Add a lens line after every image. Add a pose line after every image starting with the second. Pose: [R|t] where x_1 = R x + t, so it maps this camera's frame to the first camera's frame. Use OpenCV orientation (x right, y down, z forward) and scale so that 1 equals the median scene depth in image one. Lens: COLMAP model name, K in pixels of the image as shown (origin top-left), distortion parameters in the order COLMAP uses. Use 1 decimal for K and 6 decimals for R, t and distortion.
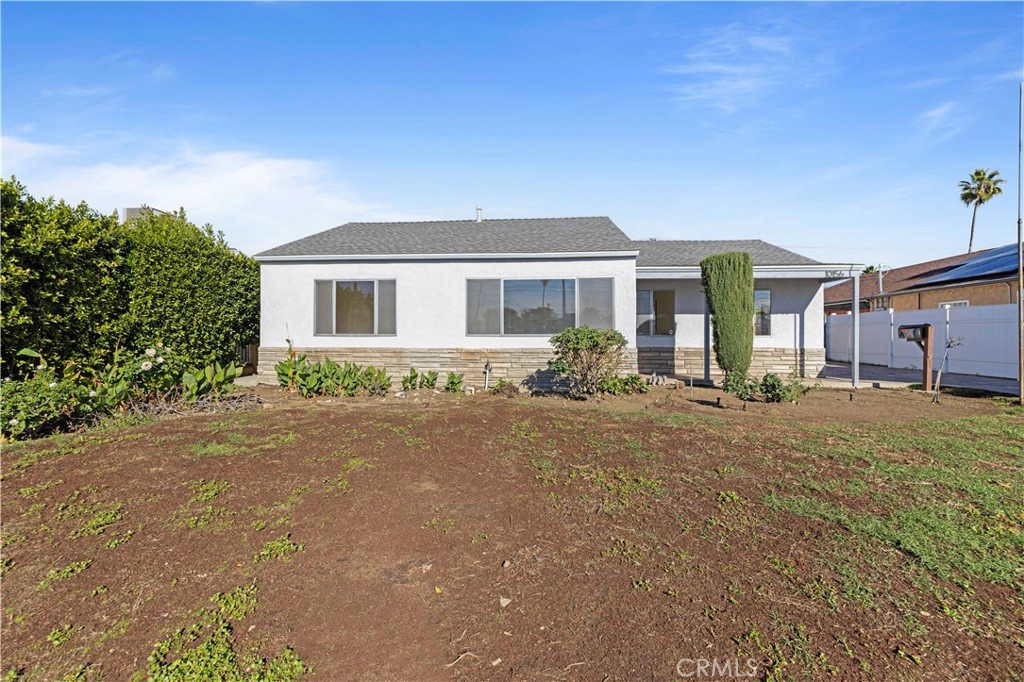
lens RADIAL K [[433.0, 0, 513.3], [0, 433.0, 339.6], [0, 0, 1]] dist [-0.001817, 0.001318]
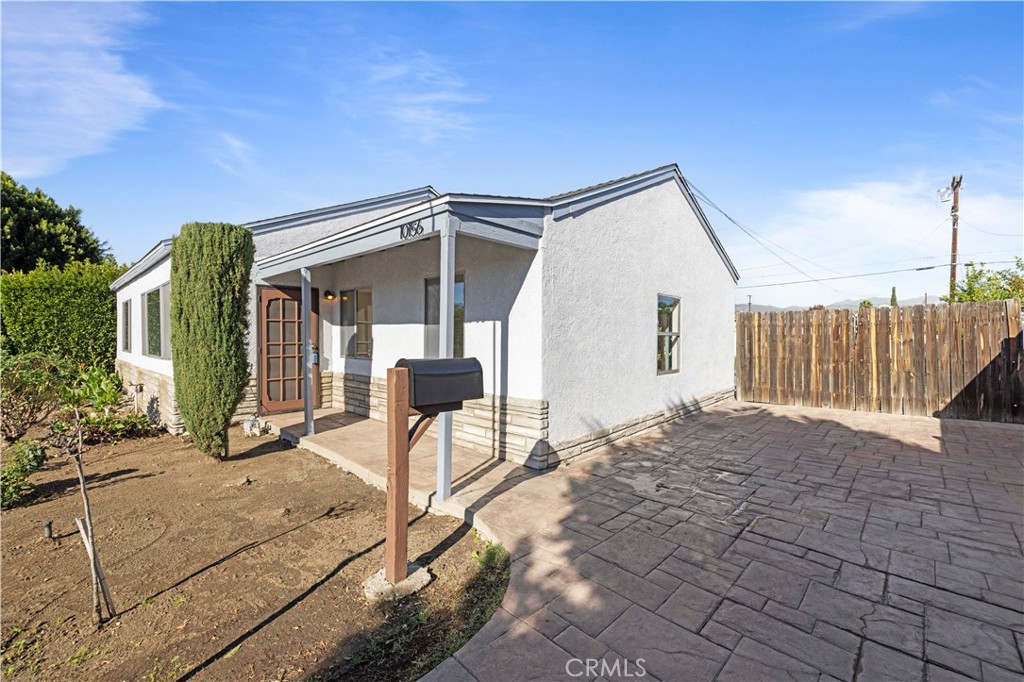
lens RADIAL K [[433.0, 0, 511.9], [0, 433.0, 336.6], [0, 0, 1]] dist [-0.001817, 0.001318]
pose [[0.773306, 0.001955, -0.634030, 0.965784], [-0.000773, 0.999997, 0.002141, -0.043882], [0.634033, -0.001166, 0.773305, 0.649415]]
